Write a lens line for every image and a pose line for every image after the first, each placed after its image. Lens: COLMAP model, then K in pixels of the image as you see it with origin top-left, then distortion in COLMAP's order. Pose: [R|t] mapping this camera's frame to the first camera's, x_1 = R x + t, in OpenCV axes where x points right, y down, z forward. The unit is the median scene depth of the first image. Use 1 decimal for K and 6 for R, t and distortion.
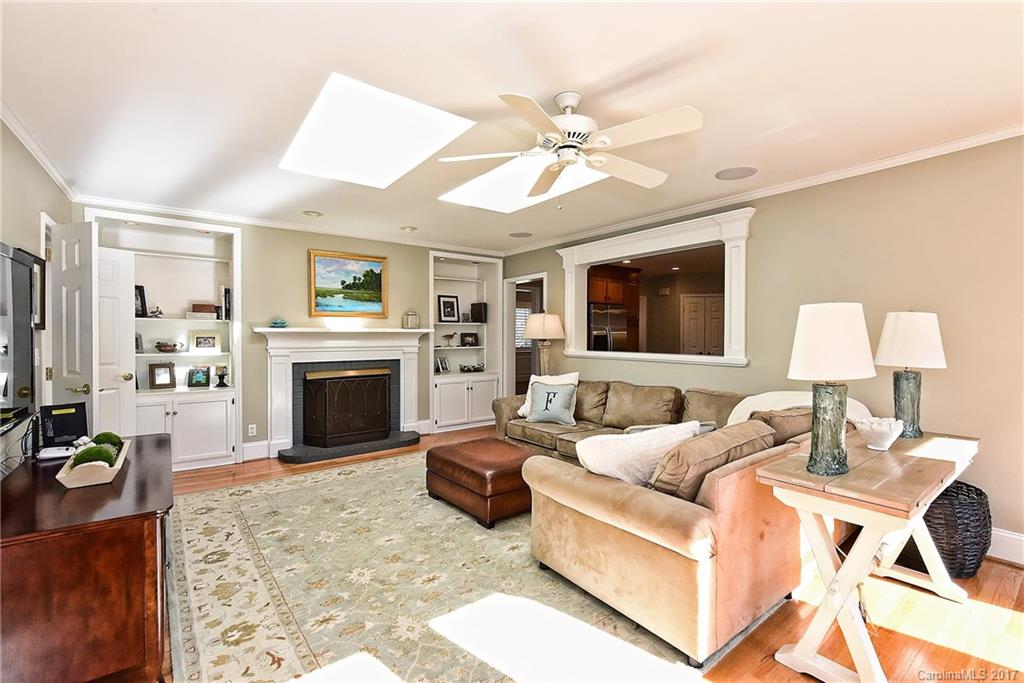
lens RADIAL K [[450.1, 0, 518.7], [0, 450.1, 340.7], [0, 0, 1]] dist [0.002245, -0.000186]
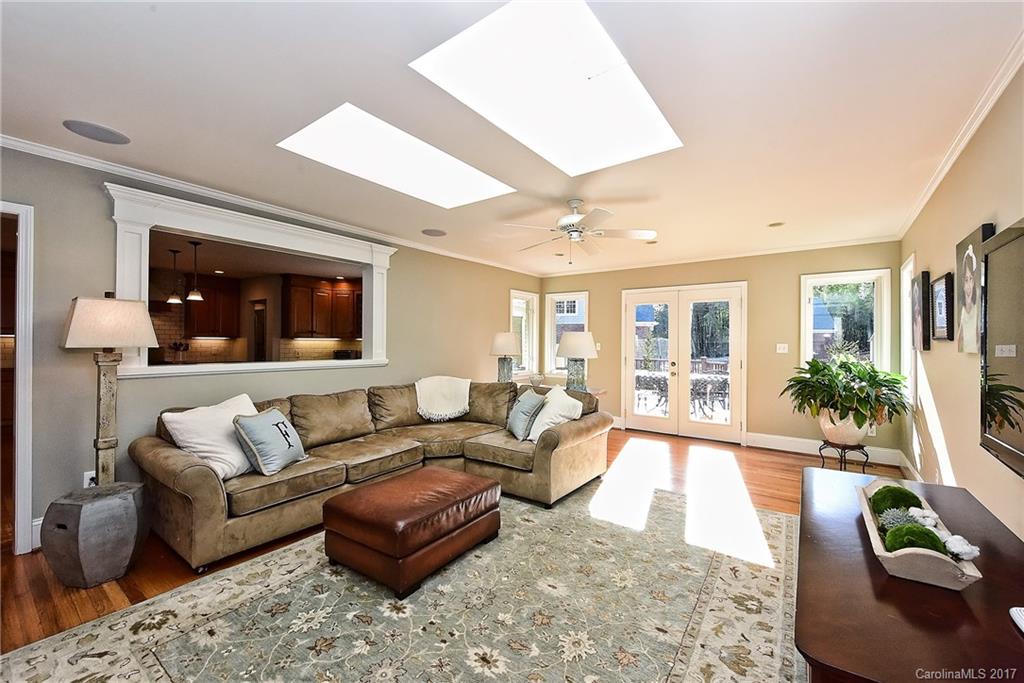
lens RADIAL K [[420.5, 0, 517.0], [0, 420.5, 339.8], [0, 0, 1]] dist [0.012202, -0.000029]
pose [[-0.298300, 0.007451, 0.954443, -1.254577], [0.010075, 0.999938, -0.004657, -0.014099], [-0.954419, 0.008226, -0.298356, 1.591173]]
